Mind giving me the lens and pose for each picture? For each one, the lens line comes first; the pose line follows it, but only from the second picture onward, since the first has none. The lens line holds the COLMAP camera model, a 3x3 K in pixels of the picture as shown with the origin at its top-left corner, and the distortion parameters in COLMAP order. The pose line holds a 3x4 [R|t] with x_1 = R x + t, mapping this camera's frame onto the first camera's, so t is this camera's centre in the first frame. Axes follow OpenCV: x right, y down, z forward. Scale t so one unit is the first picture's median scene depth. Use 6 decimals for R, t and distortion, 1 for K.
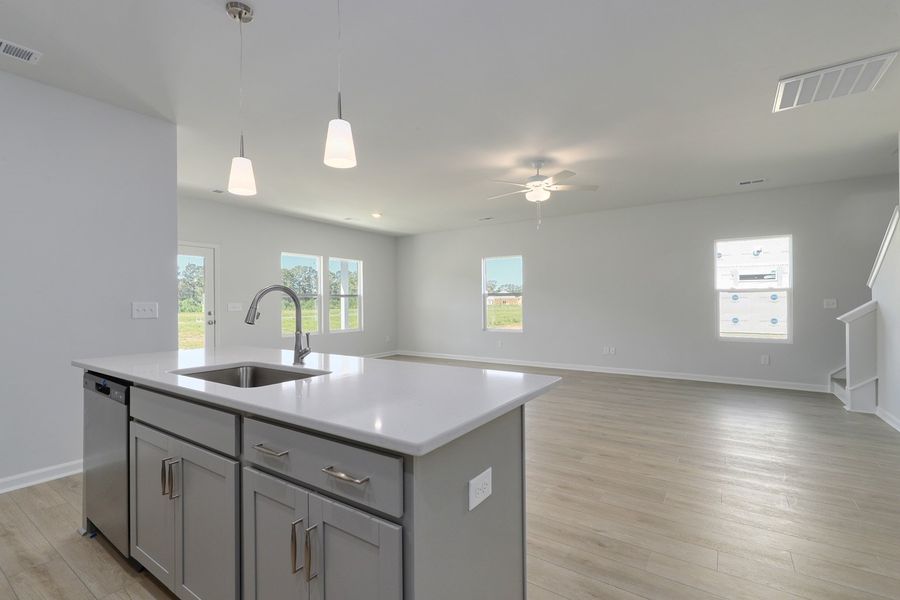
lens RADIAL K [[405.9, 0, 450.0], [0, 405.9, 300.0], [0, 0, 1]] dist [0.000282, -0.000027]
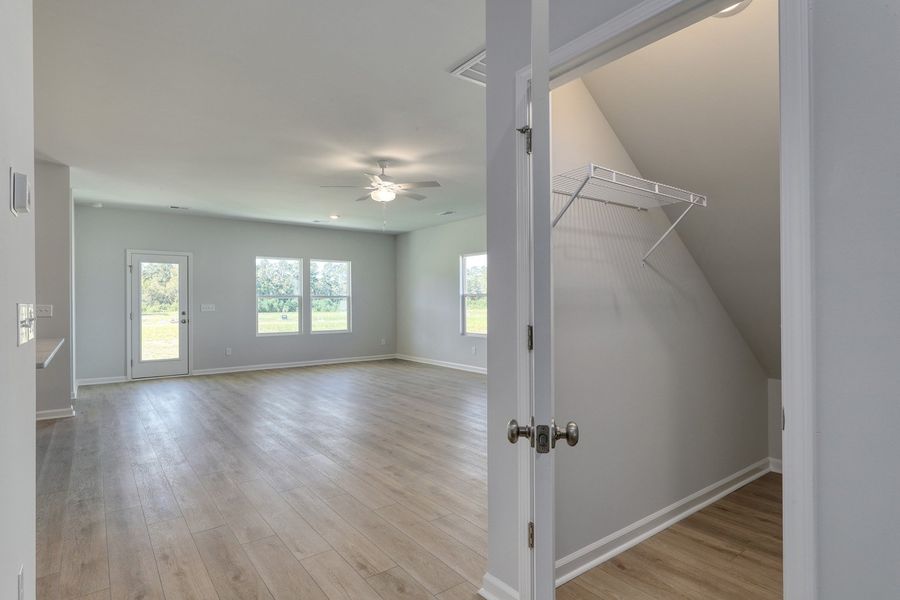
lens RADIAL K [[475.1, 0, 450.0], [0, 475.1, 300.0], [0, 0, 1]] dist [-0.001722, 0.000007]
pose [[0.948066, 0.000436, -0.318074, 0.544422], [0.000075, 0.999999, 0.001595, -0.006479], [0.318074, -0.001536, 0.948065, -0.024060]]
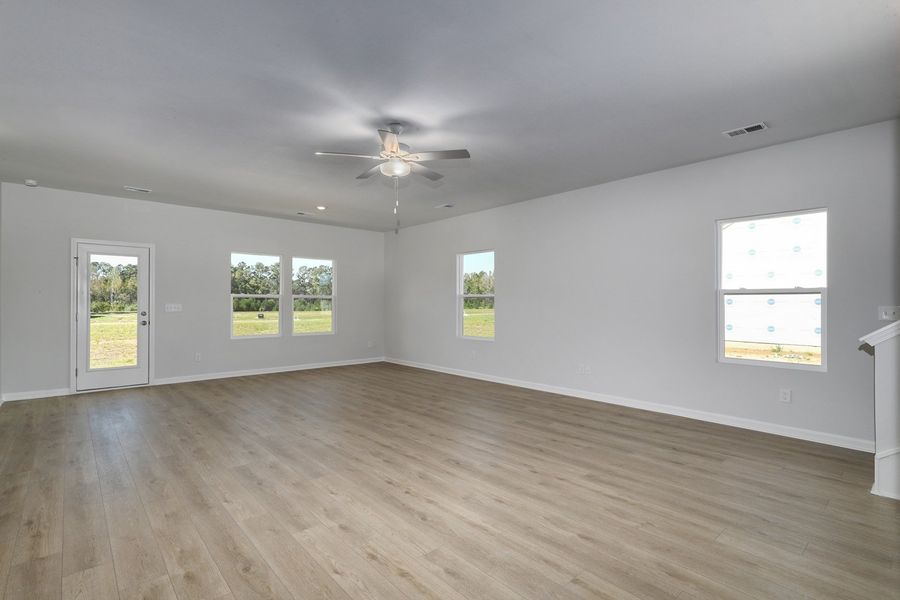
lens RADIAL K [[424.8, 0, 450.0], [0, 424.8, 300.0], [0, 0, 1]] dist [0.001475, 0.000026]
pose [[0.971200, 0.006848, -0.238166, 0.382071], [-0.007397, 0.999972, -0.001409, -0.004774], [0.238149, 0.003130, 0.971224, 0.175002]]
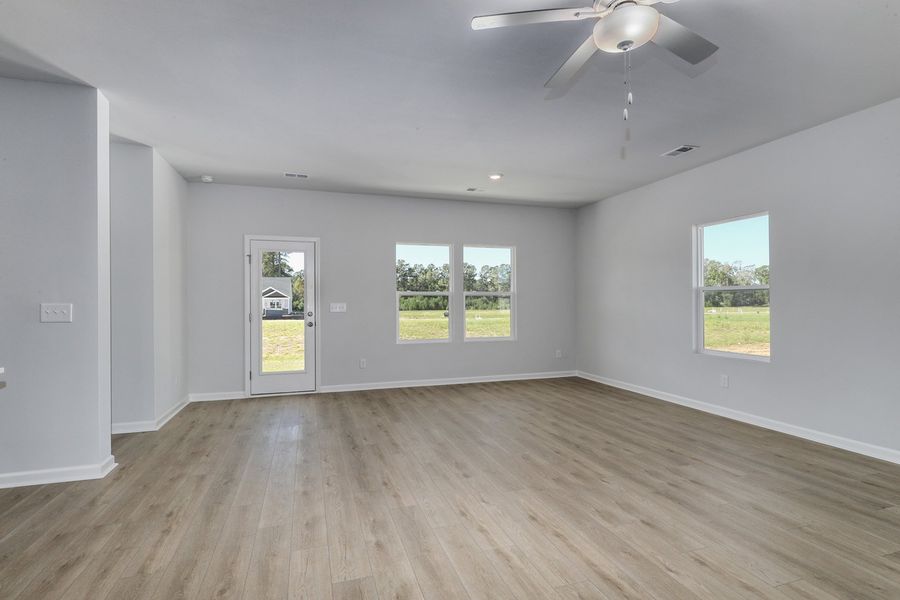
lens RADIAL K [[438.5, 0, 448.6], [0, 438.5, 301.4], [0, 0, 1]] dist [0.002858, -0.000310]
pose [[0.791584, 0.002080, -0.611057, 0.252544], [0.002623, 0.999973, 0.006801, -0.001370], [0.611055, -0.006987, 0.791557, 0.419758]]
